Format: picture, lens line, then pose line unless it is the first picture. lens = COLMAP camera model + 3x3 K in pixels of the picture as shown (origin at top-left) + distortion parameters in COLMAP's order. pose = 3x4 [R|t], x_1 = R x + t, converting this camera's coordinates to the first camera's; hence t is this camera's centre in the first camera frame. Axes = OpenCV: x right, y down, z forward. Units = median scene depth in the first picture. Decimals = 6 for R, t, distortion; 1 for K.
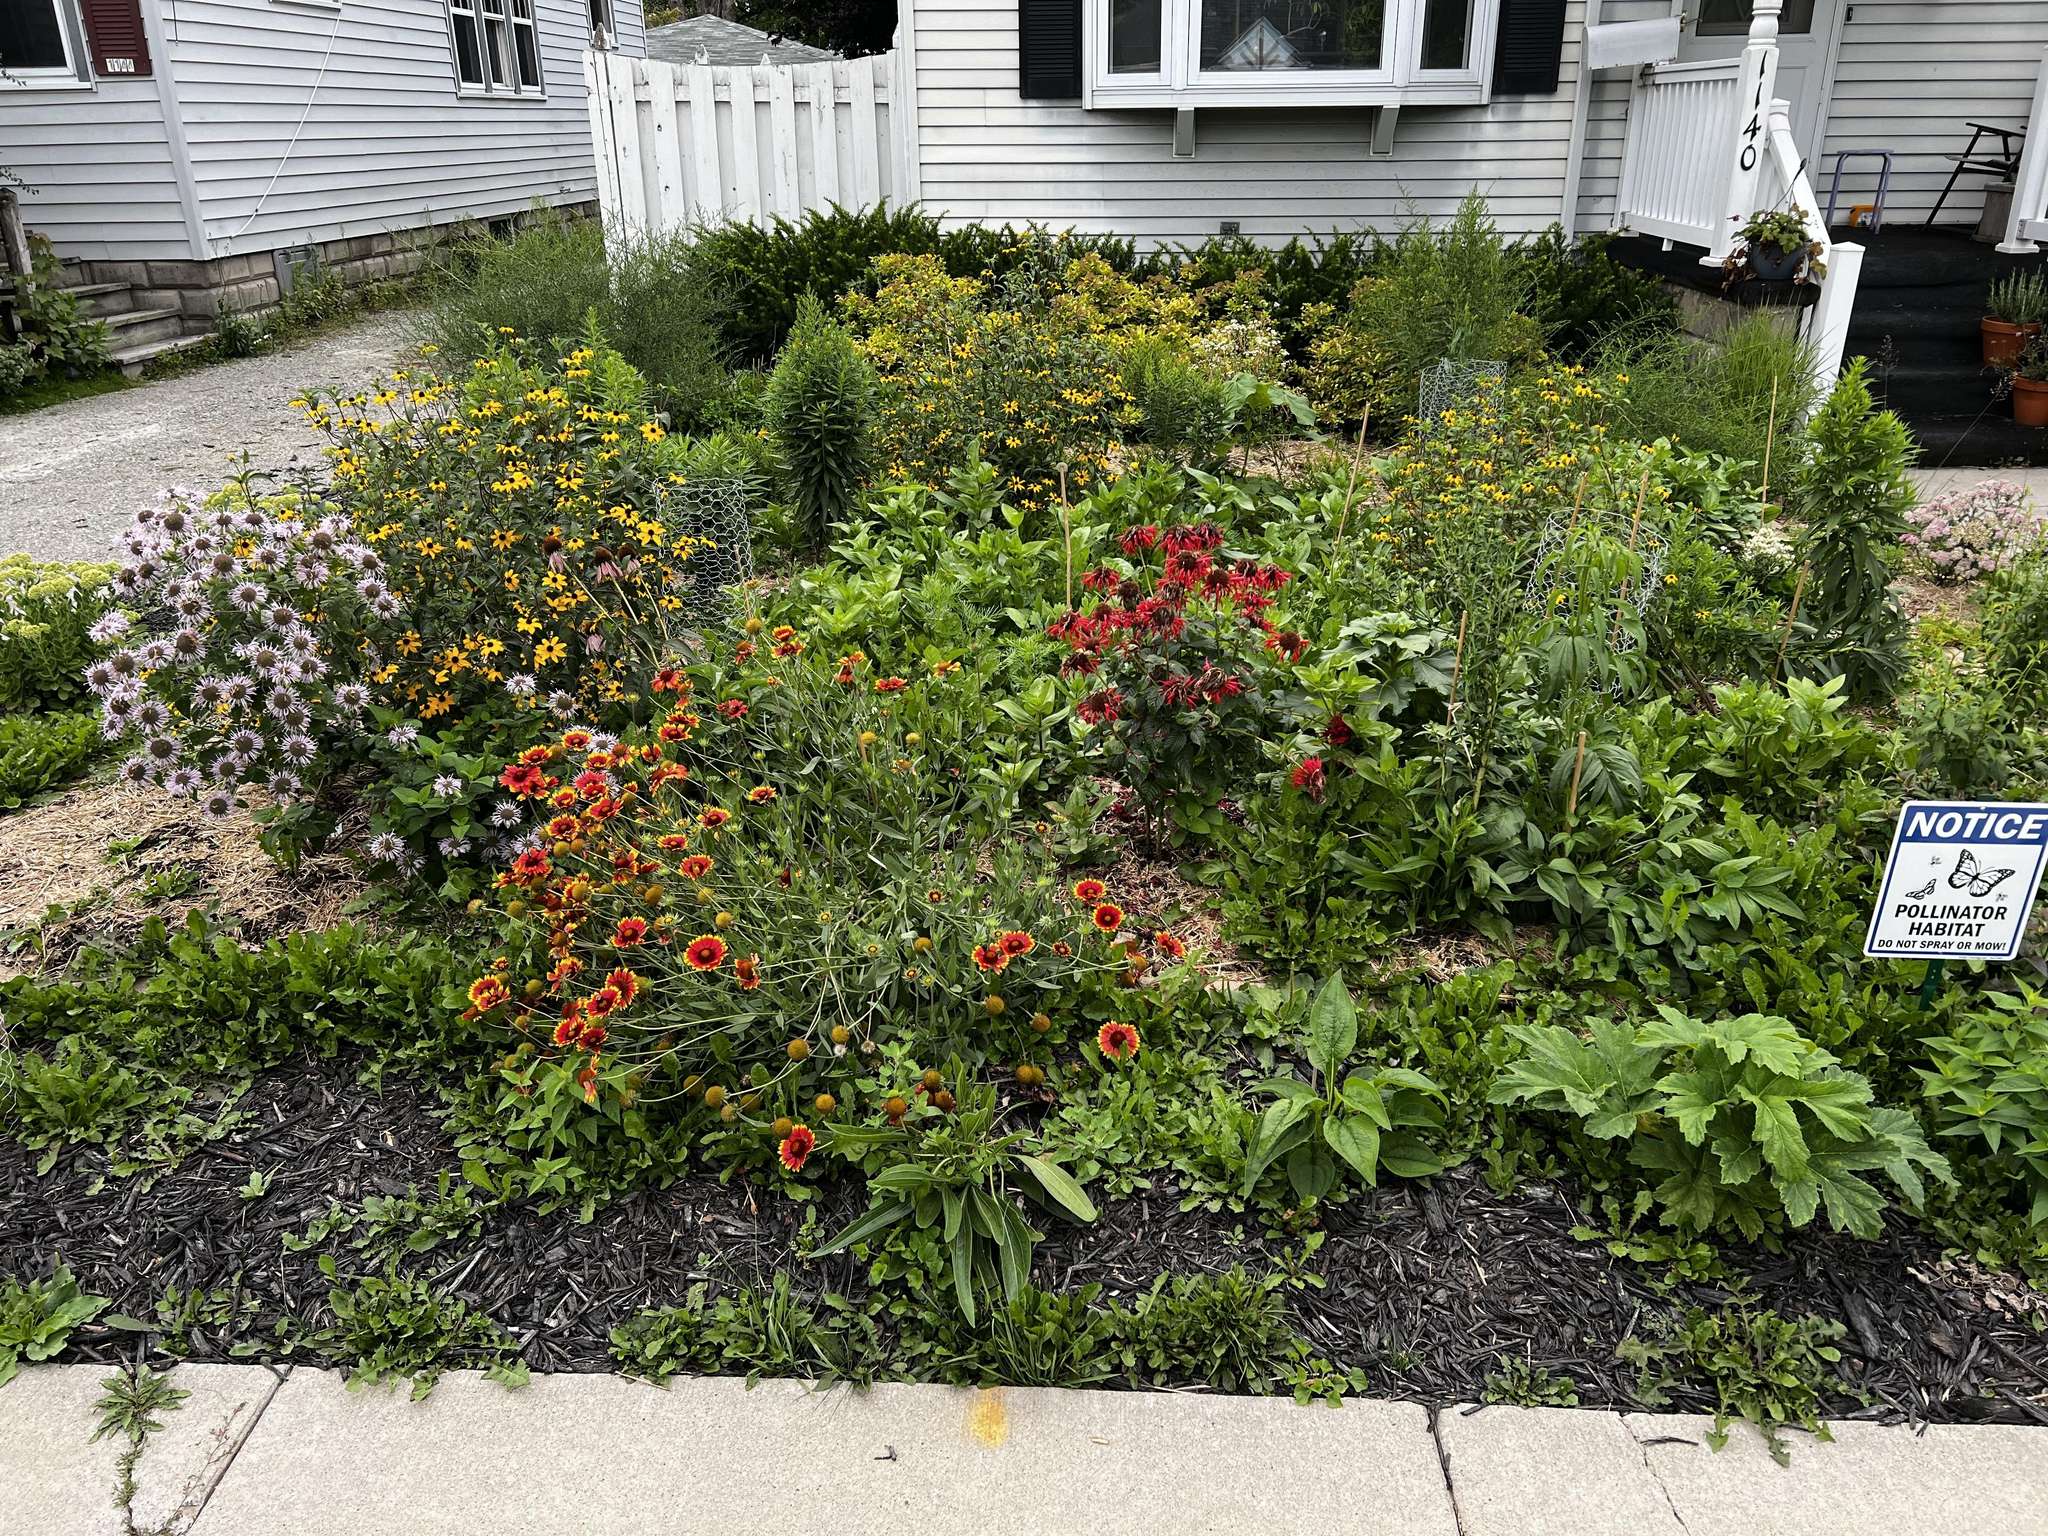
lens RADIAL K [[1512.6, 0, 1024.0], [0, 1512.6, 768.0], [0, 0, 1]] dist [0.028319, -0.028607]
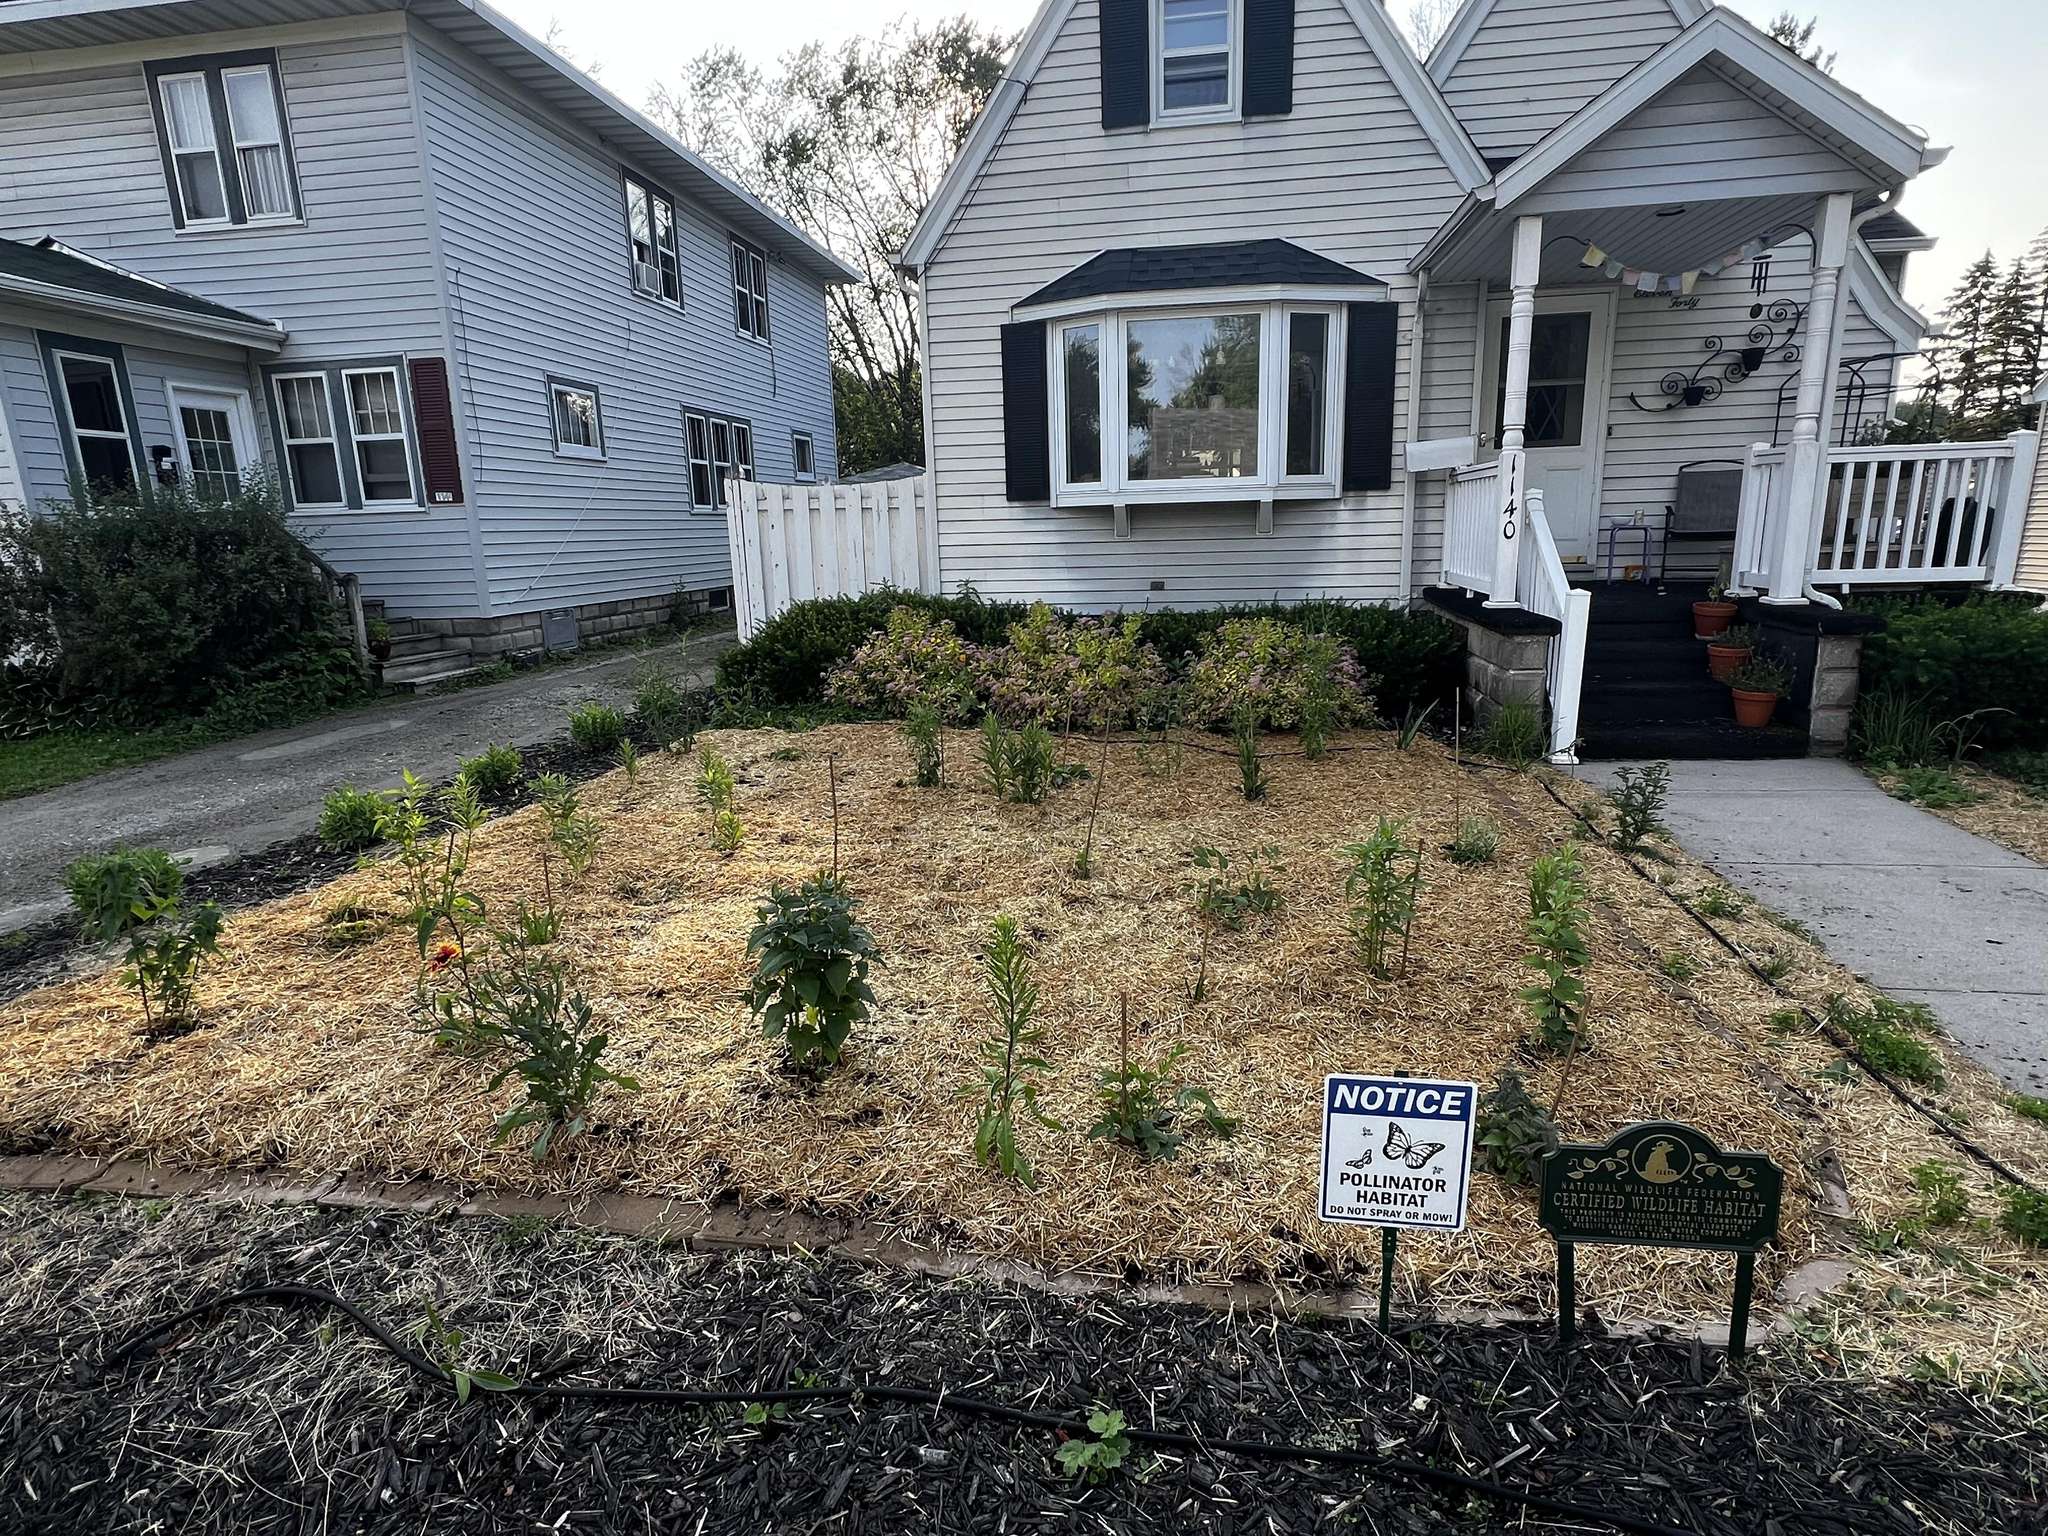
lens RADIAL K [[1080.6, 0, 1024.0], [0, 1080.6, 768.0], [0, 0, 1]] dist [0.000615, -0.017756]
pose [[0.994107, 0.004459, -0.108309, 0.127930], [-0.023952, 0.983494, -0.179348, -0.013638], [0.105721, 0.180886, 0.977805, 0.057285]]
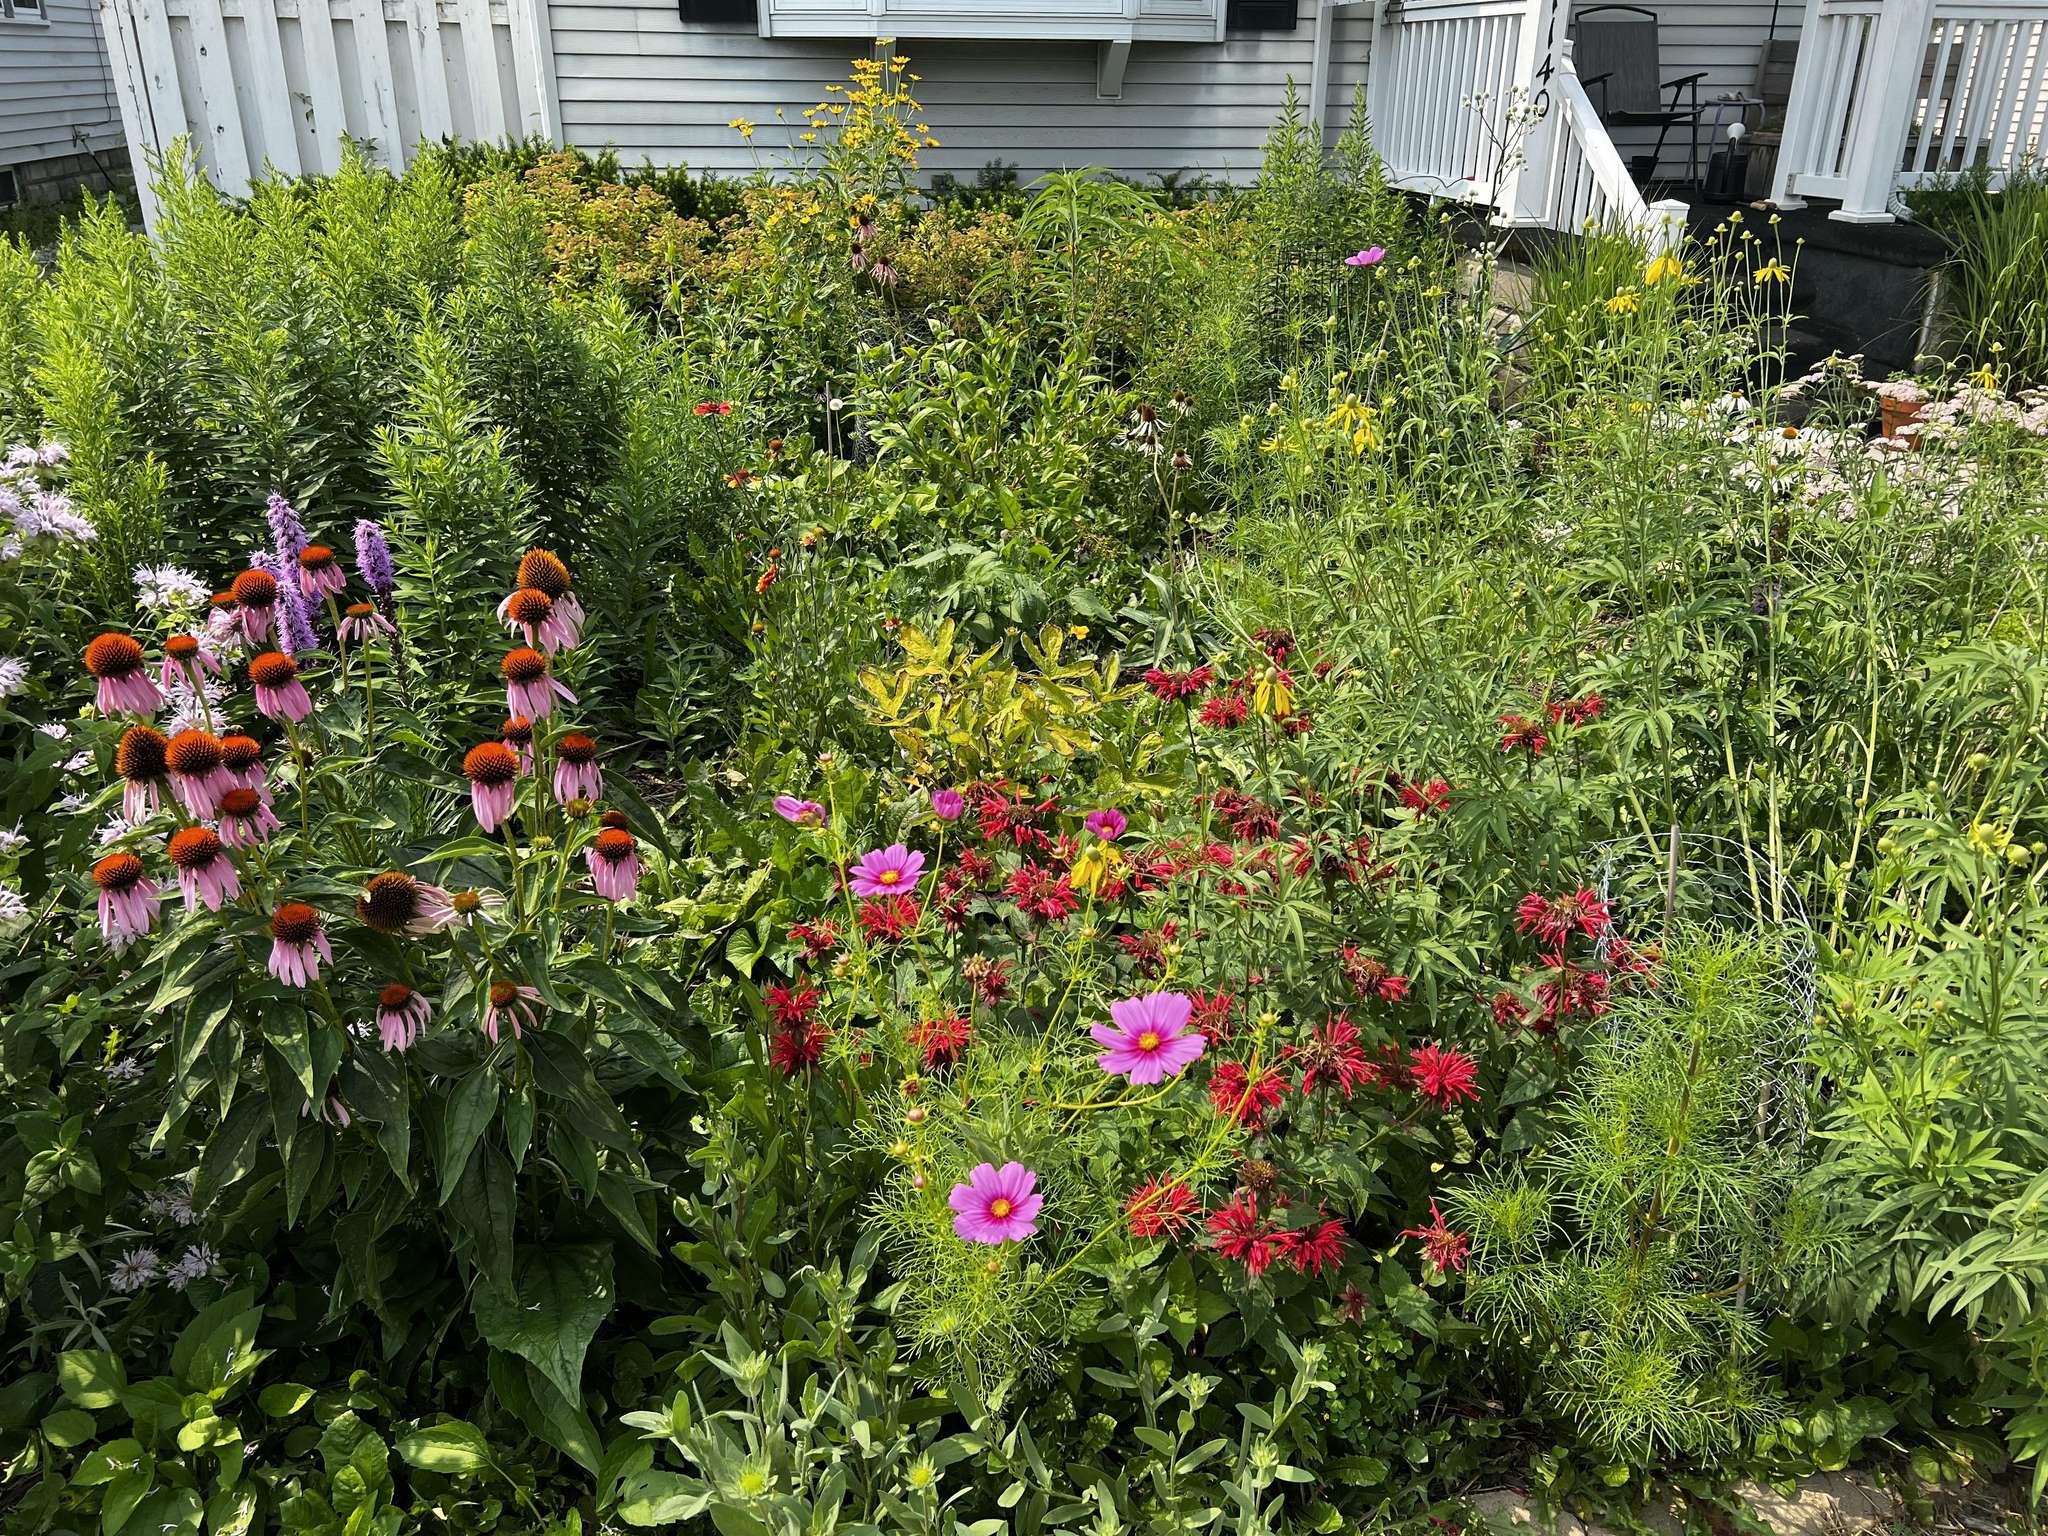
lens RADIAL K [[1512.6, 0, 1024.0], [0, 1512.6, 768.0], [0, 0, 1]] dist [0.028319, -0.028607]
pose [[0.971630, -0.083713, 0.221194, -0.039017], [0.078723, 0.996405, 0.031295, -0.052871], [-0.223019, -0.012994, 0.974728, 0.159552]]
